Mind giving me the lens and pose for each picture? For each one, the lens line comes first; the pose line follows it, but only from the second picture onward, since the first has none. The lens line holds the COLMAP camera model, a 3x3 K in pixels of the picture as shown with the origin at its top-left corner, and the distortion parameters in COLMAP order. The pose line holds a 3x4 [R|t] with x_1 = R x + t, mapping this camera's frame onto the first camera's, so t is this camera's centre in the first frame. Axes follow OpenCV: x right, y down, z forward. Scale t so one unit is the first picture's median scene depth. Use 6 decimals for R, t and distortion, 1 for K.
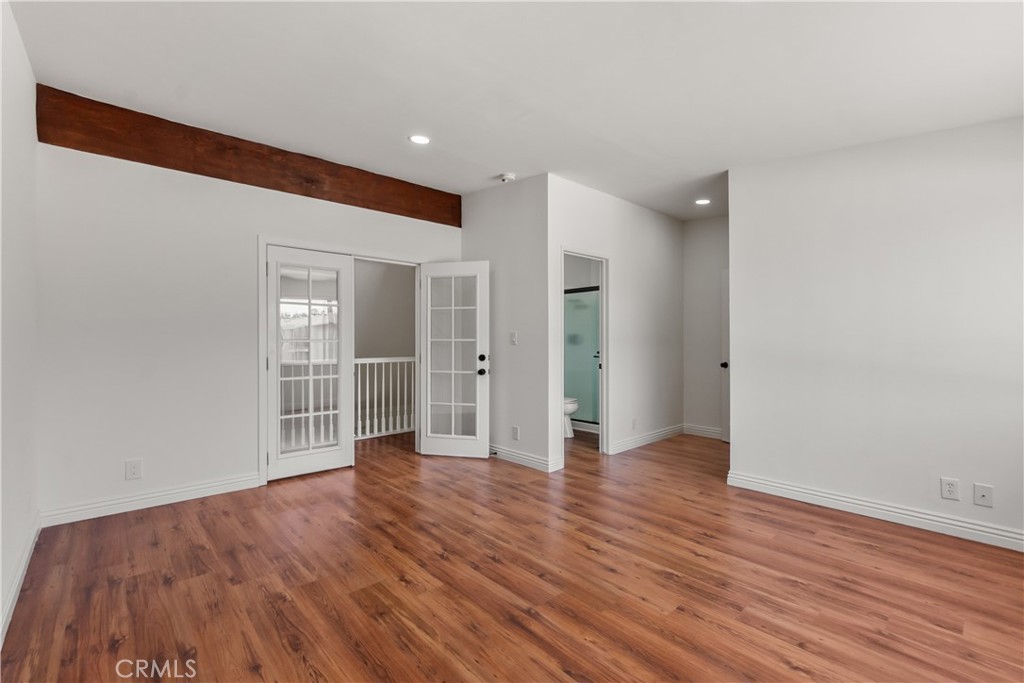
lens RADIAL K [[452.0, 0, 509.1], [0, 452.0, 338.7], [0, 0, 1]] dist [-0.004789, 0.000943]
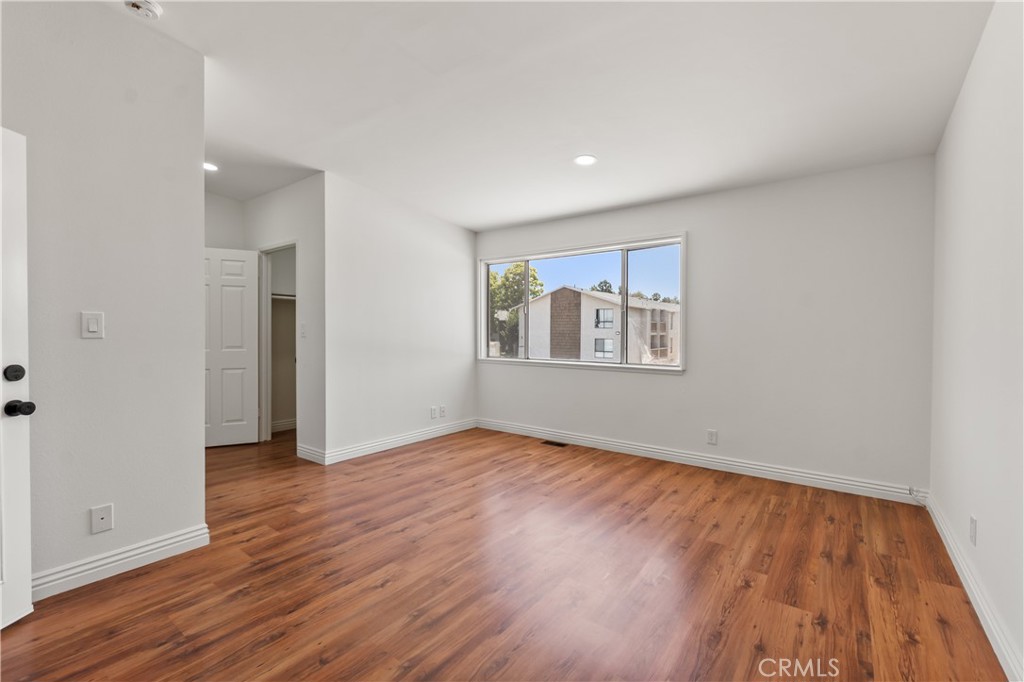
lens RADIAL K [[439.6, 0, 516.7], [0, 439.6, 337.1], [0, 0, 1]] dist [-0.001383, 0.000306]
pose [[-0.195810, -0.013766, 0.980545, -0.926804], [-0.012375, 0.999857, 0.011566, 0.001499], [-0.980564, -0.009870, -0.195953, 1.131072]]
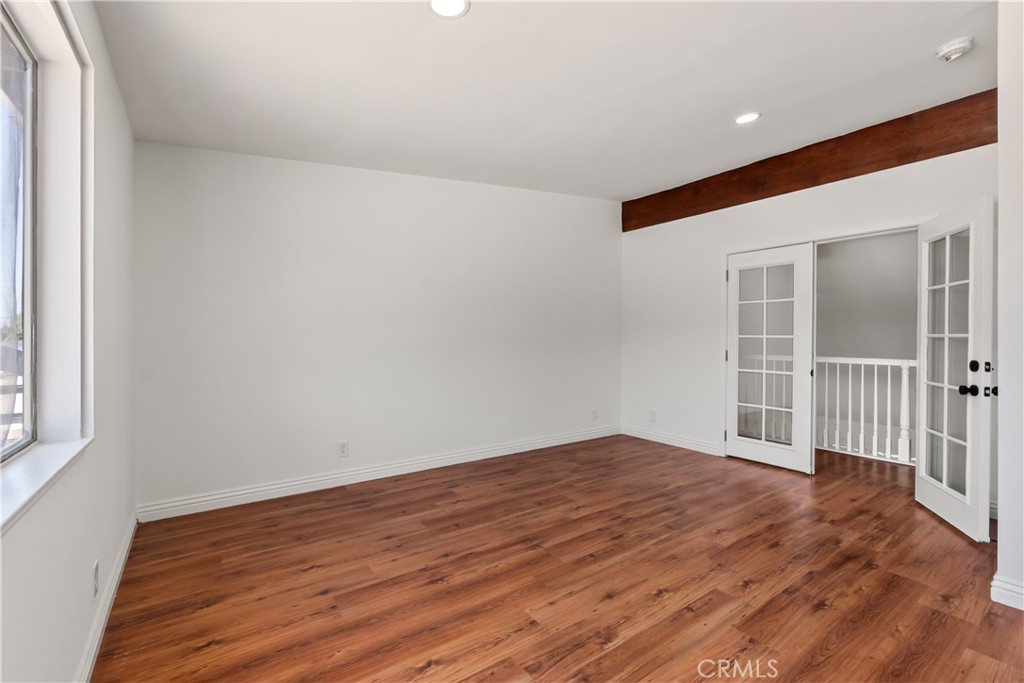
lens RADIAL K [[452.0, 0, 509.1], [0, 452.0, 338.7], [0, 0, 1]] dist [-0.004789, 0.000943]
pose [[-0.127346, 0.005774, -0.991842, 1.044345], [0.004460, 0.999976, 0.005249, 0.001593], [0.991848, -0.003755, -0.127368, 0.850300]]
